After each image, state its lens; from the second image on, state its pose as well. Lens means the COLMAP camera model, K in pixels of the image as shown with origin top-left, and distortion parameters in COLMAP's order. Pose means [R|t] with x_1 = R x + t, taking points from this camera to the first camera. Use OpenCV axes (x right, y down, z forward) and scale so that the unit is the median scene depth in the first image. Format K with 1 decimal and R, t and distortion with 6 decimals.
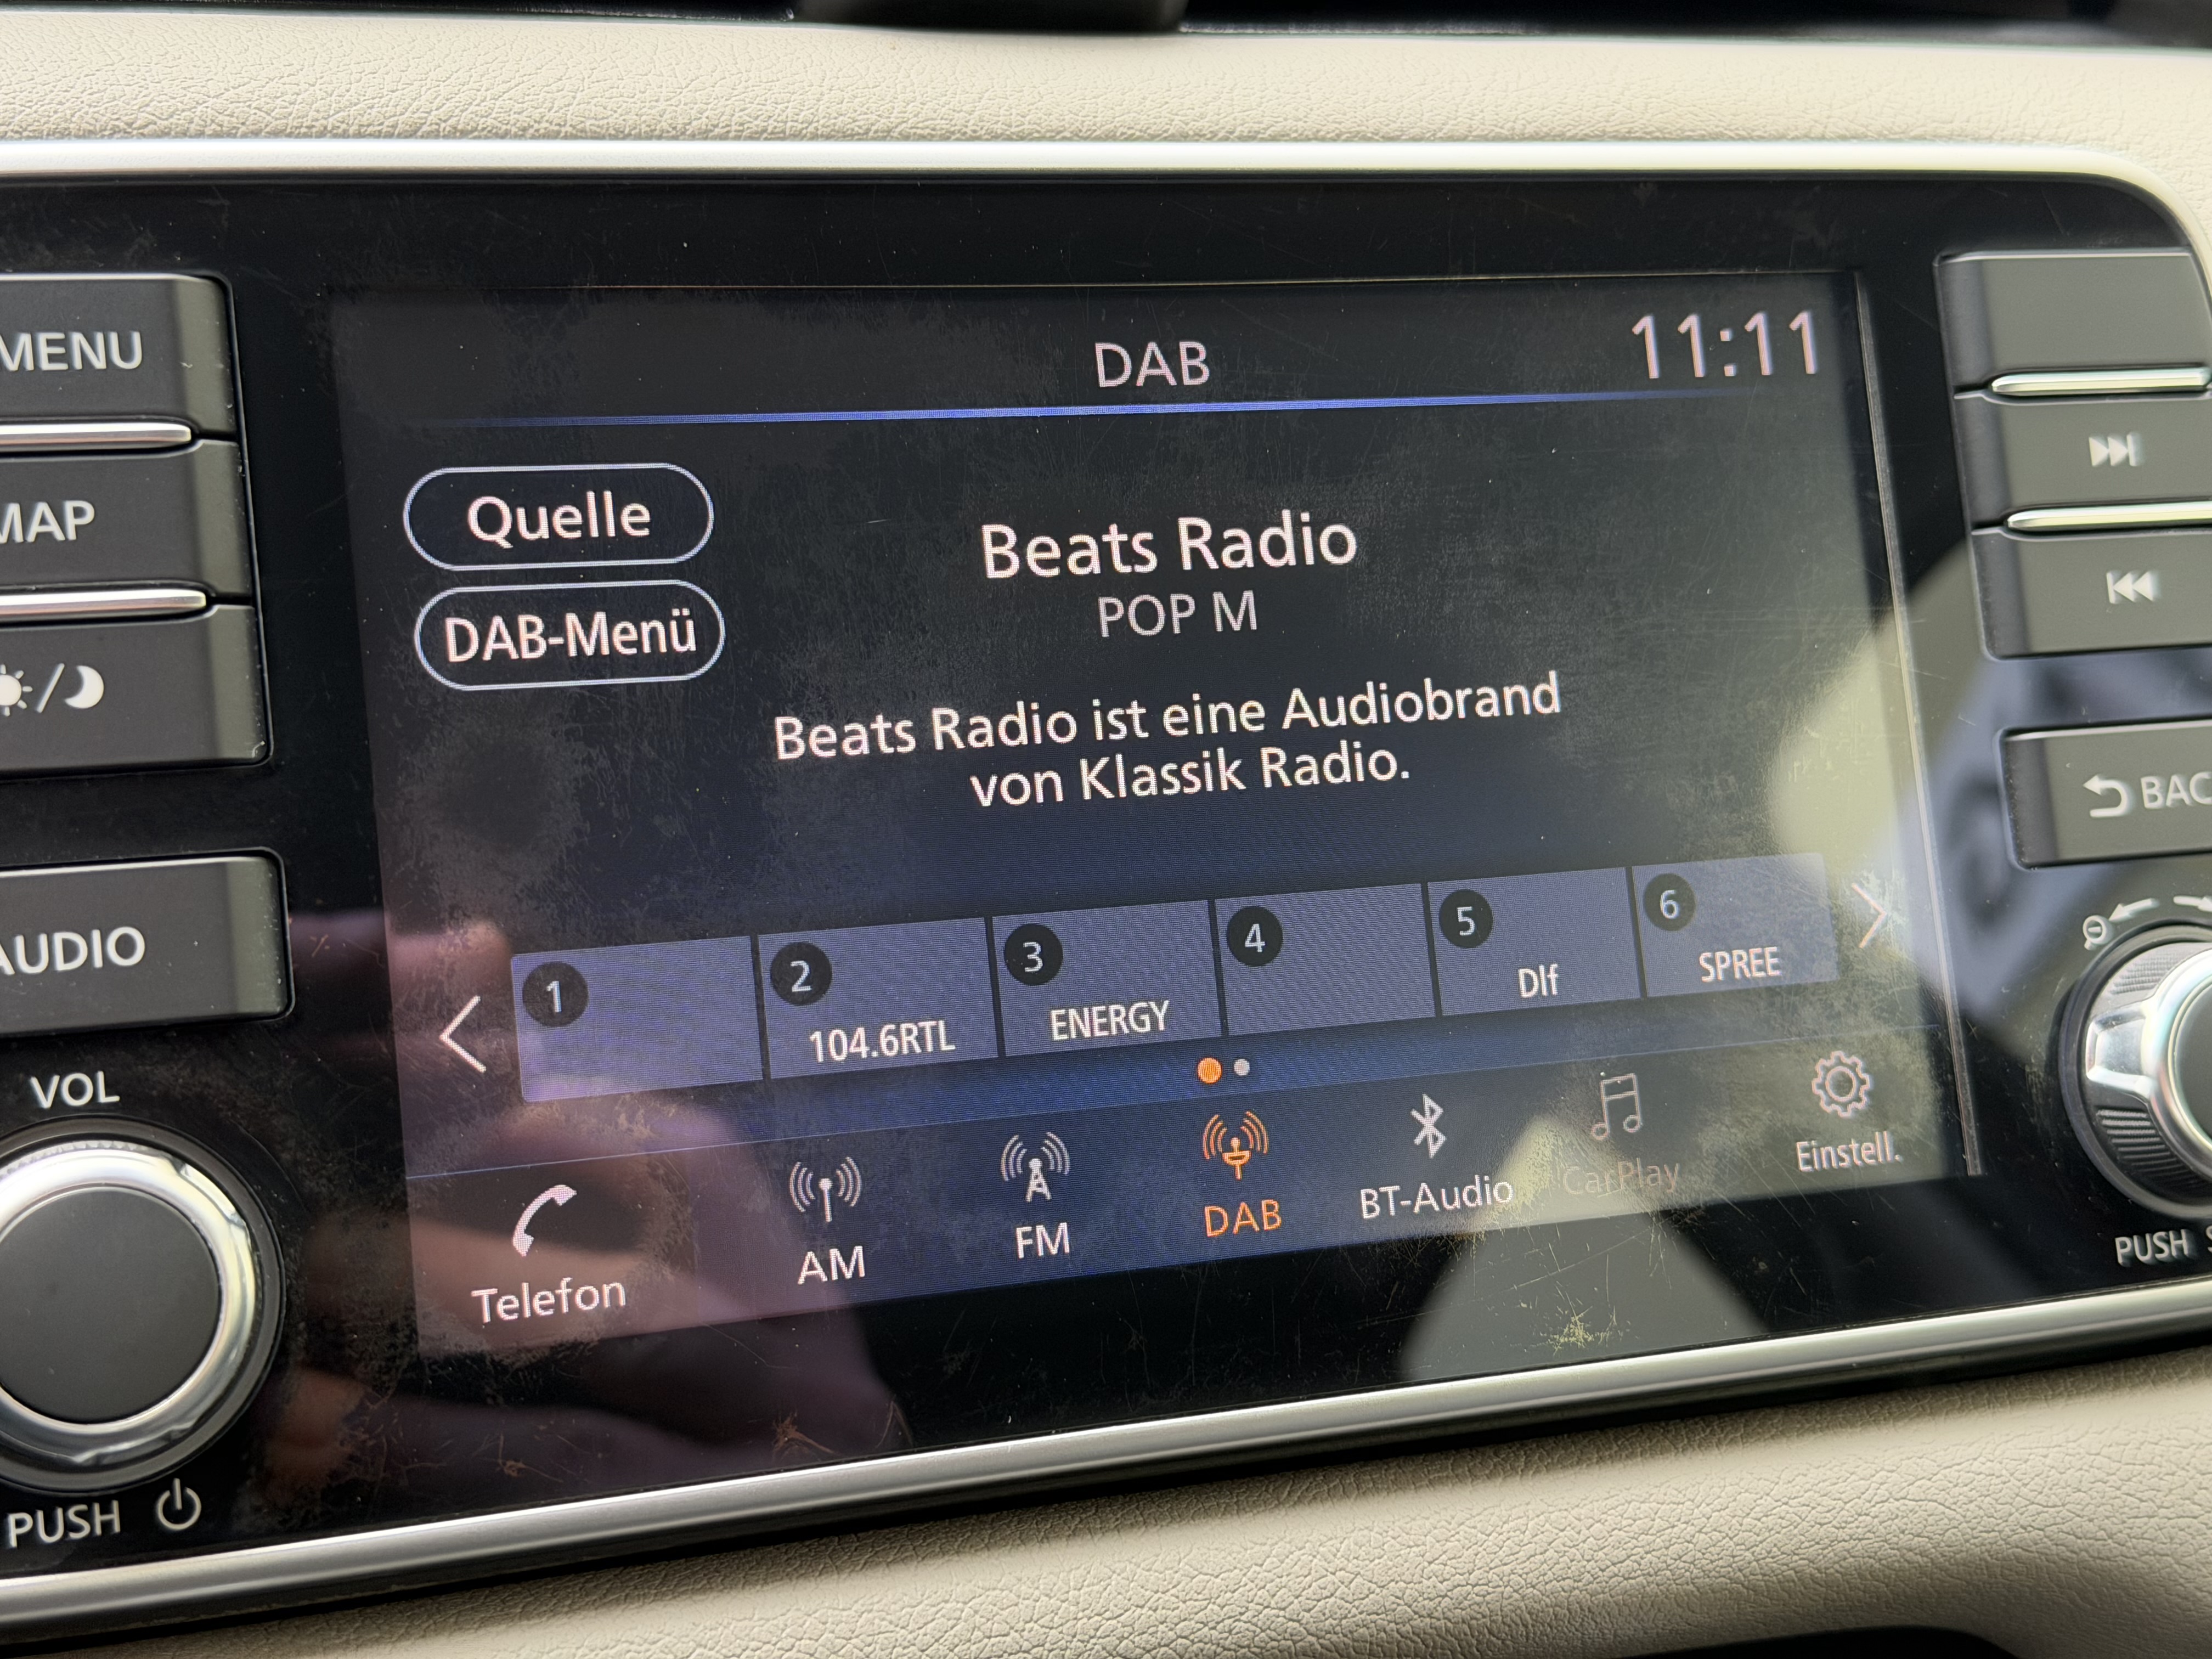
lens RADIAL K [[3015.3, 0, 1063.7], [0, 3015.3, 829.5], [0, 0, 1]] dist [0.056880, 0.000000]
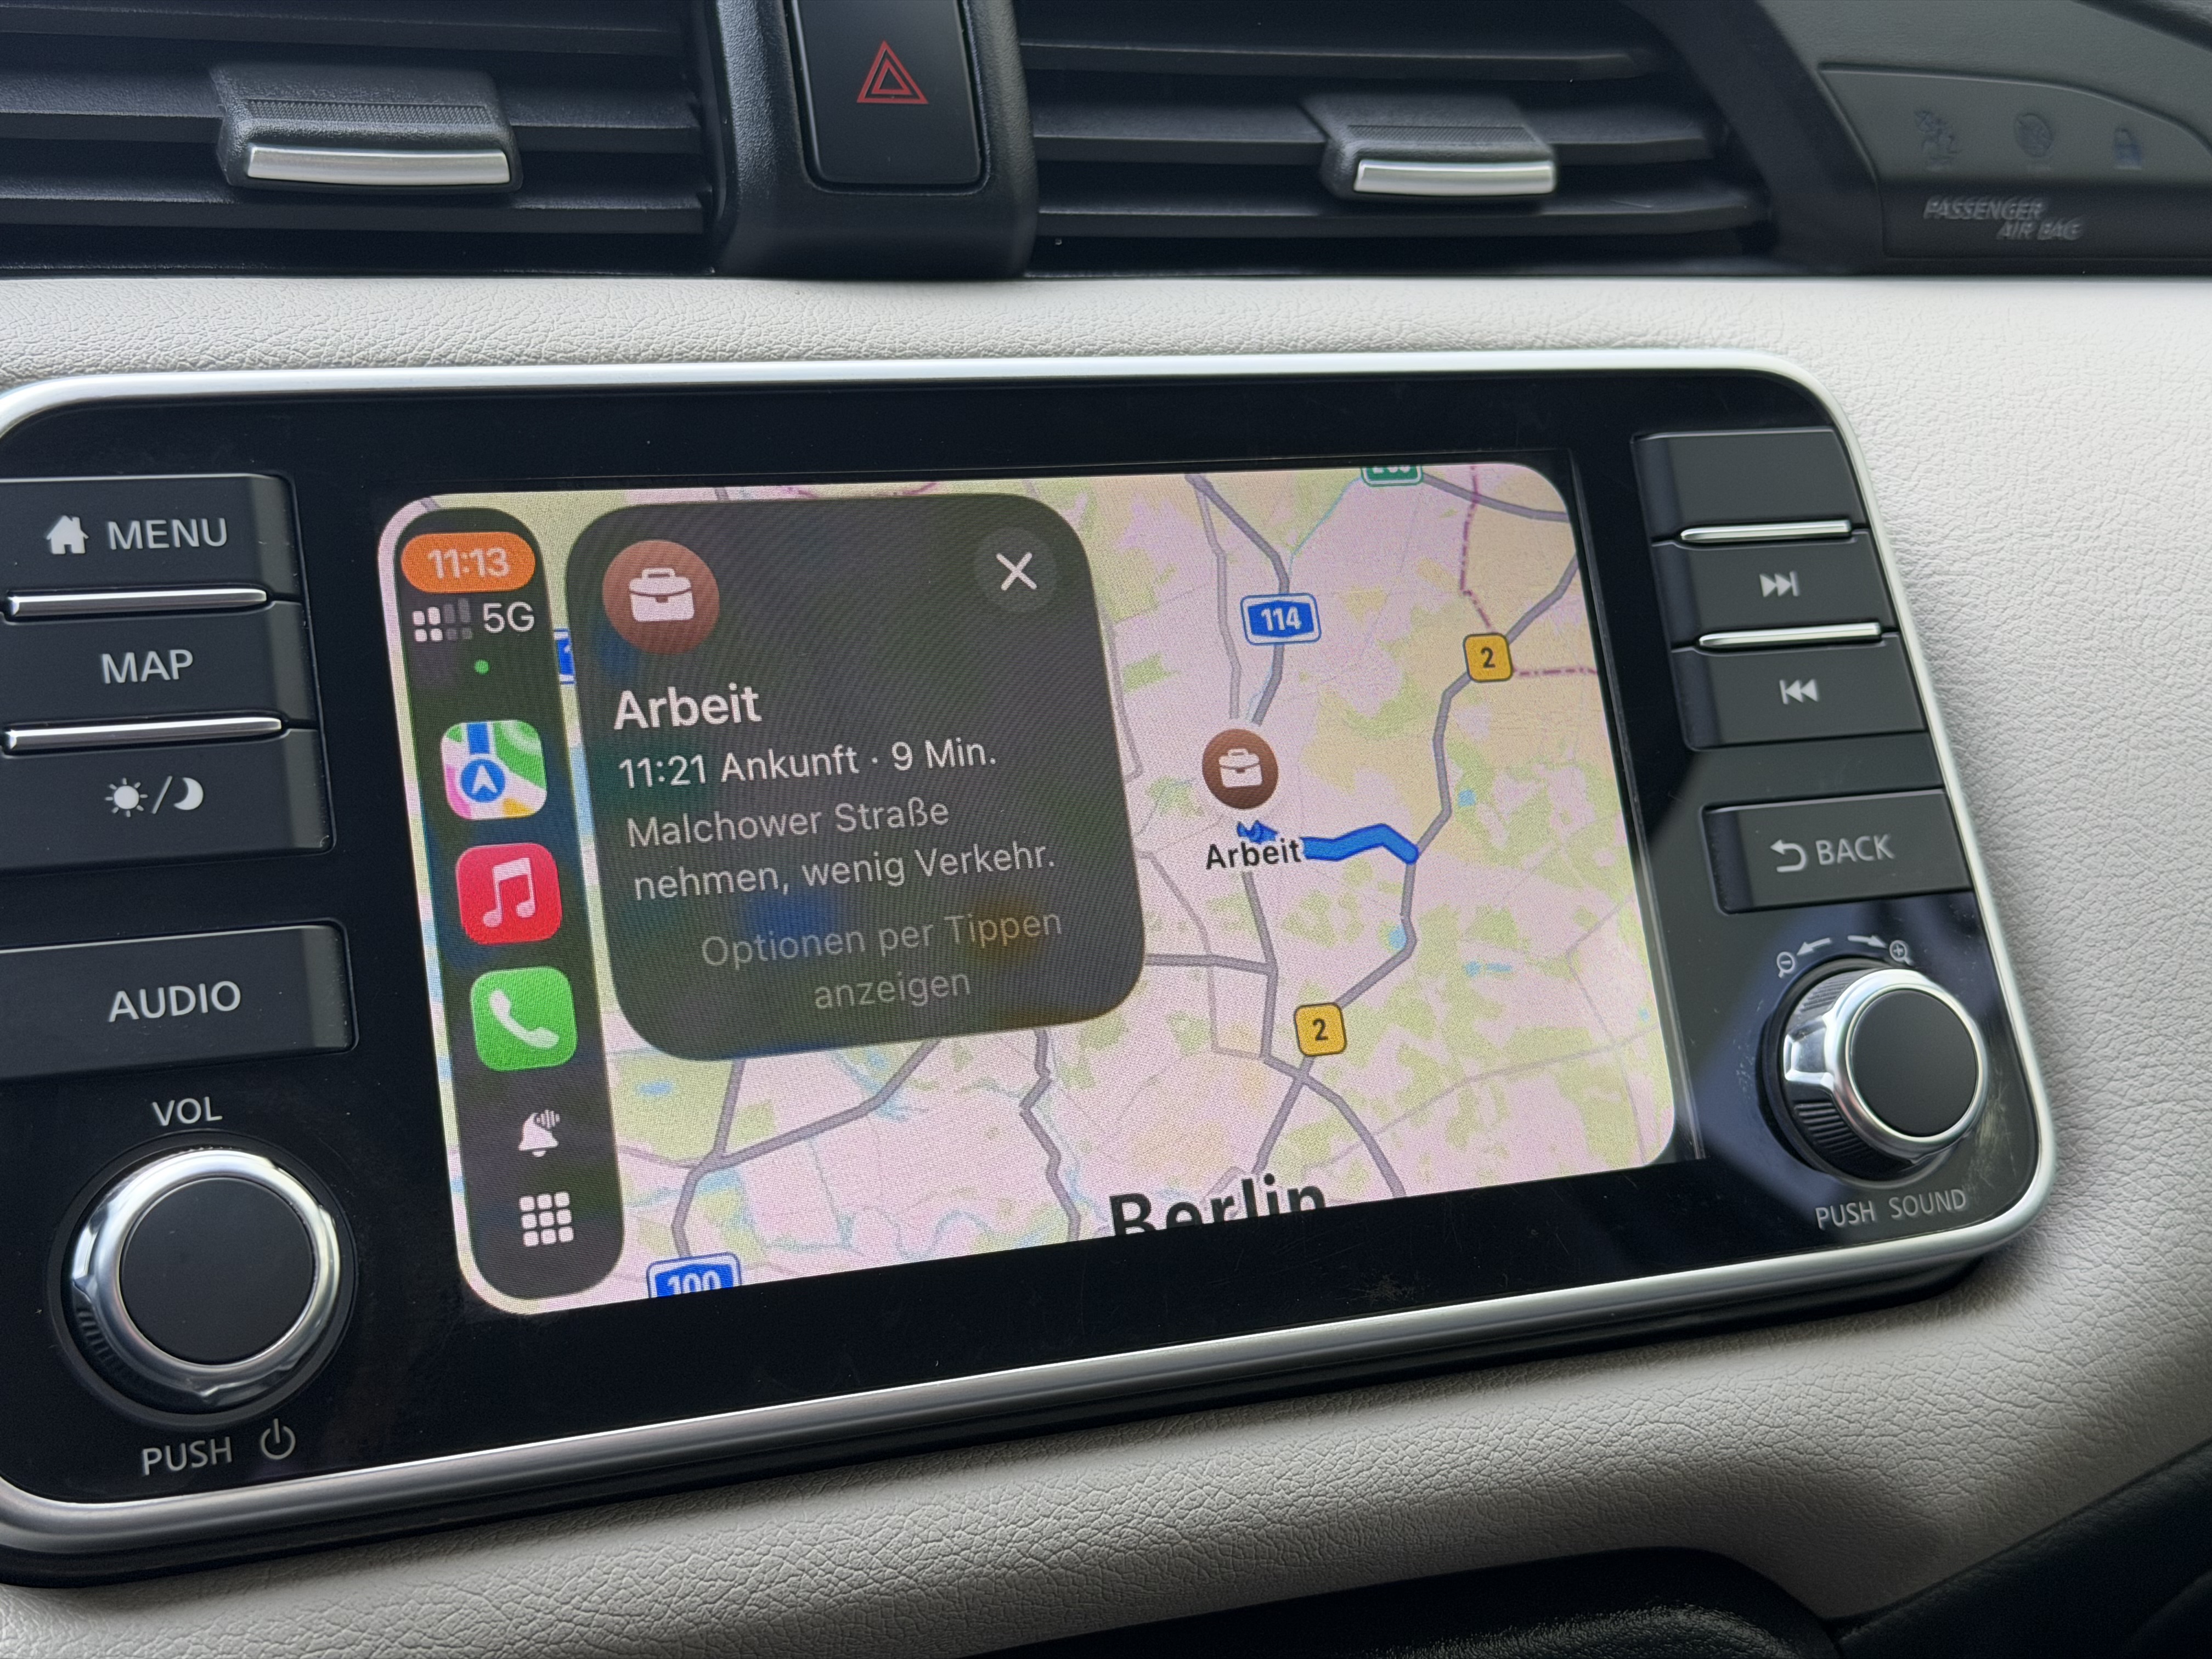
lens RADIAL K [[3015.3, 0, 1076.6], [0, 3015.3, 830.4], [0, 0, 1]] dist [0.056880, 0.000000]
pose [[0.997720, -0.034348, 0.058103, -0.023782], [0.039355, 0.995400, -0.087348, 0.082989], [-0.054835, 0.089435, 0.994482, -0.246623]]
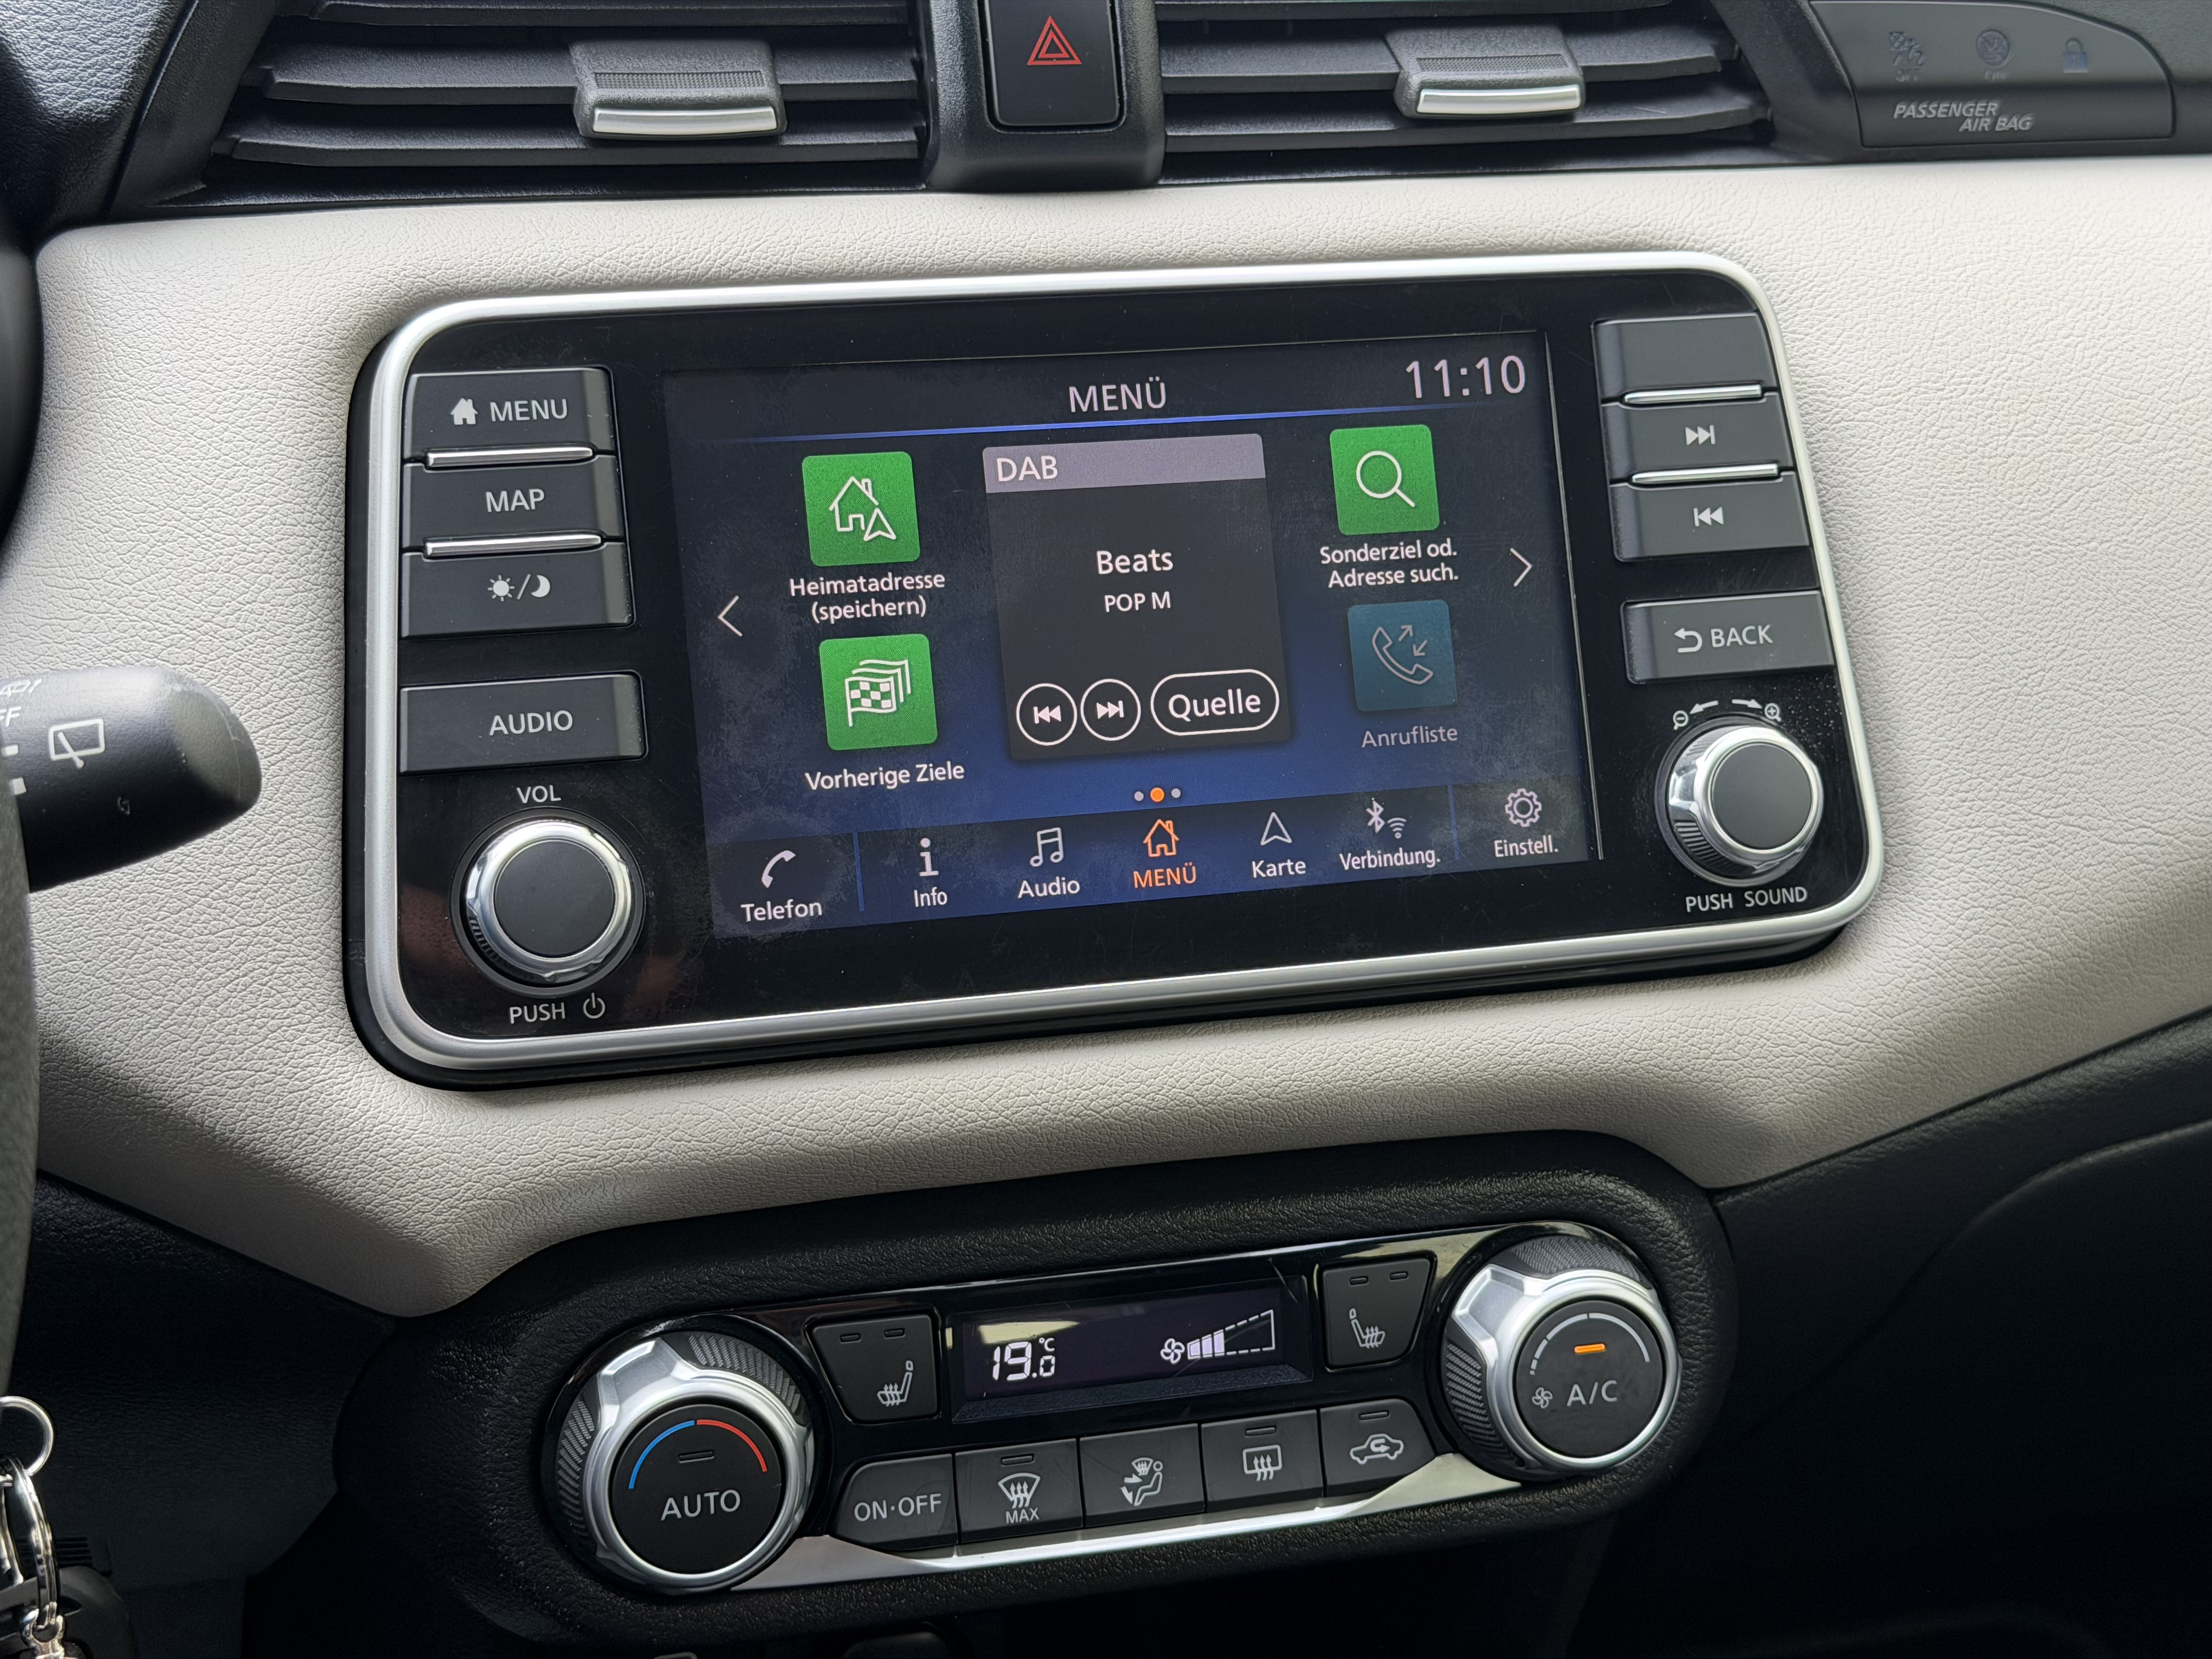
lens RADIAL K [[3015.3, 0, 1096.0], [0, 3015.3, 787.6], [0, 0, 1]] dist [0.056880, 0.000000]
pose [[0.996422, -0.000079, -0.084521, 0.169935], [0.002772, 0.999492, 0.031751, 0.018607], [0.084476, -0.031872, 0.995916, -0.788160]]
